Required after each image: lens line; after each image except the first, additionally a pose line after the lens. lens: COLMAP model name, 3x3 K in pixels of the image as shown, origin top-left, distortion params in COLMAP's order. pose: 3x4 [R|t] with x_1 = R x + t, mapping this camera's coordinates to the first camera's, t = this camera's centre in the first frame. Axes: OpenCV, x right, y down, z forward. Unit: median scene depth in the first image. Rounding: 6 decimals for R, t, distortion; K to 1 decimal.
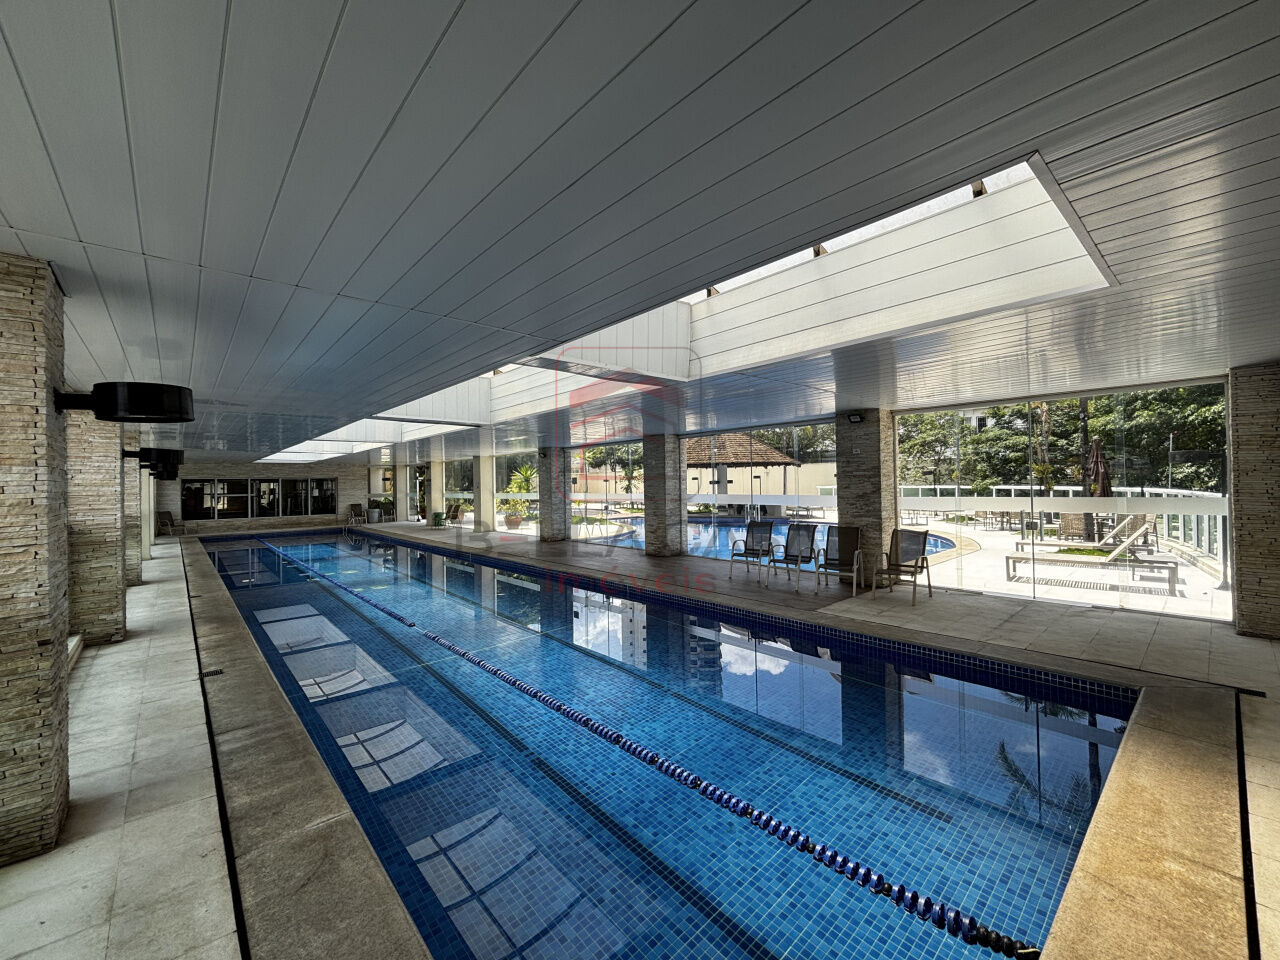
lens RADIAL K [[517.2, 0, 640.2], [0, 517.2, 478.9], [0, 0, 1]] dist [-0.011659, 0.002328]
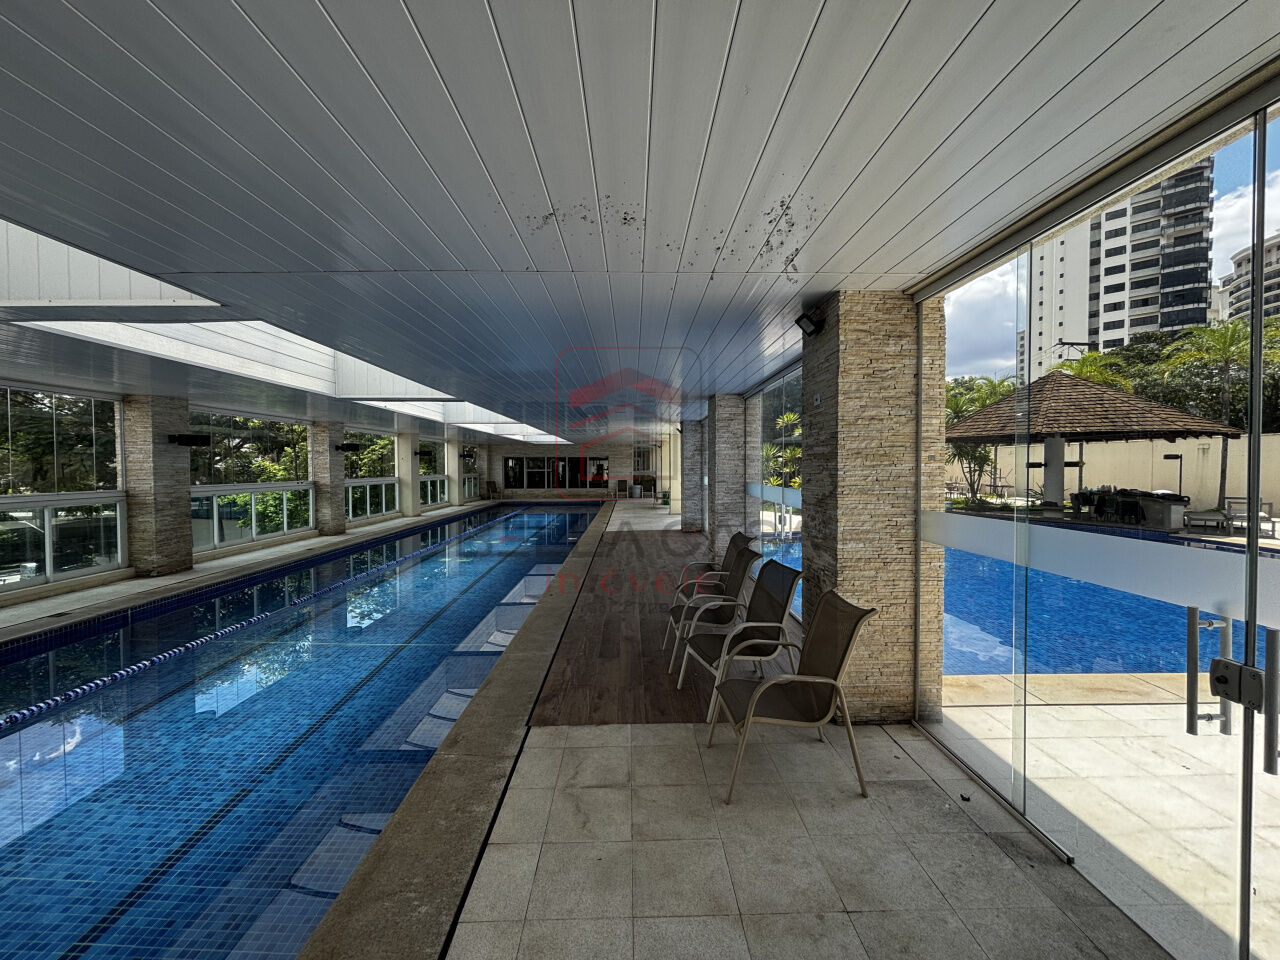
lens RADIAL K [[517.2, 0, 636.0], [0, 517.2, 478.0], [0, 0, 1]] dist [-0.011659, 0.002328]
pose [[0.746994, 0.030498, -0.664131, 0.218463], [-0.003745, 0.999124, 0.041670, -0.001874], [0.664820, -0.028640, 0.746454, 0.218563]]
